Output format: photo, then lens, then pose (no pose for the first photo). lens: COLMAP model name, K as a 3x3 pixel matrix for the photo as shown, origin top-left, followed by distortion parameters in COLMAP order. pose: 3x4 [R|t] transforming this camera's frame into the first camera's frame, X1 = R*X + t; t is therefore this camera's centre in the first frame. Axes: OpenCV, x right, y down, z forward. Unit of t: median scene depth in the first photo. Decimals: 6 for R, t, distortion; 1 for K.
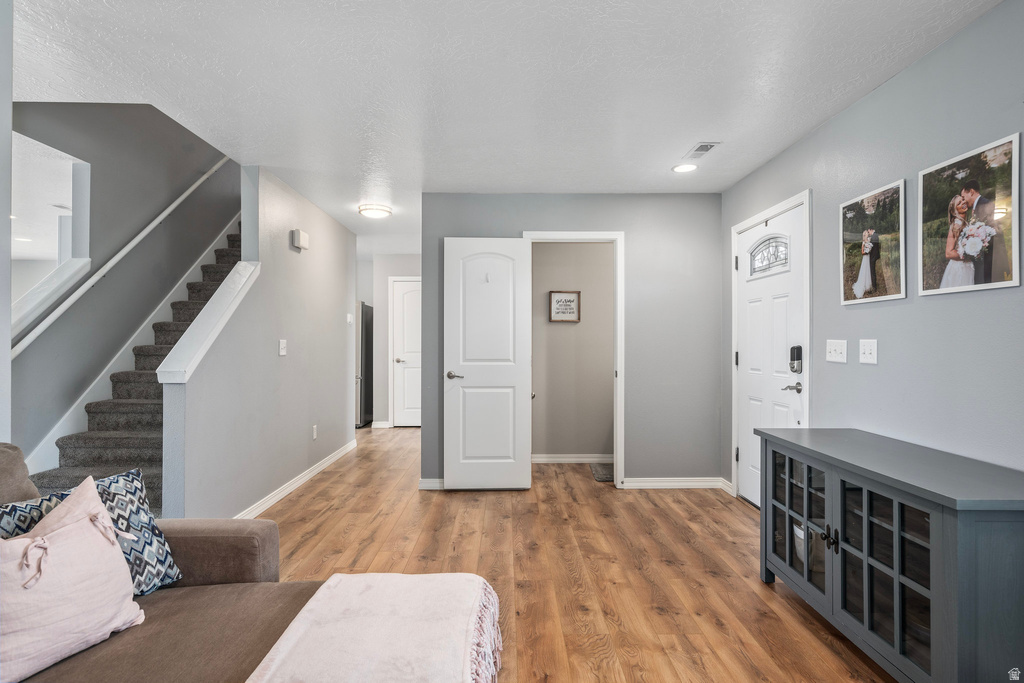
lens RADIAL K [[524.4, 0, 522.3], [0, 524.4, 340.7], [0, 0, 1]] dist [0.006743, 0.000421]
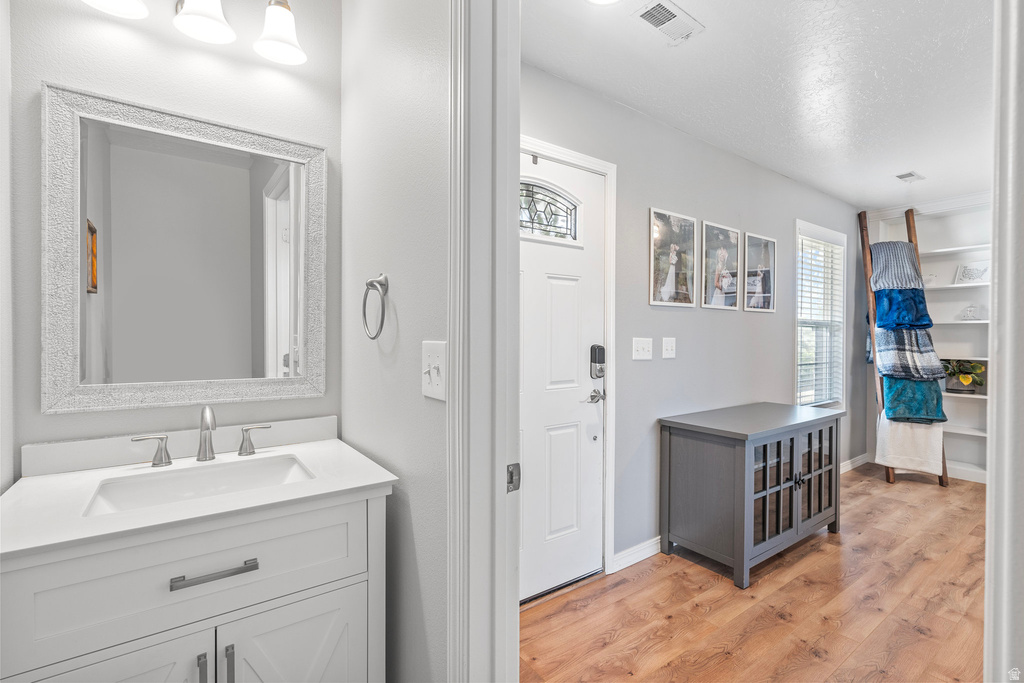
lens RADIAL K [[466.3, 0, 512.5], [0, 466.3, 341.2], [0, 0, 1]] dist [-0.005199, 0.001764]
pose [[-0.558358, -0.013124, 0.829496, -0.006186], [-0.005379, 0.999911, 0.012199, -0.005384], [-0.829583, 0.002349, -0.558379, 1.869217]]
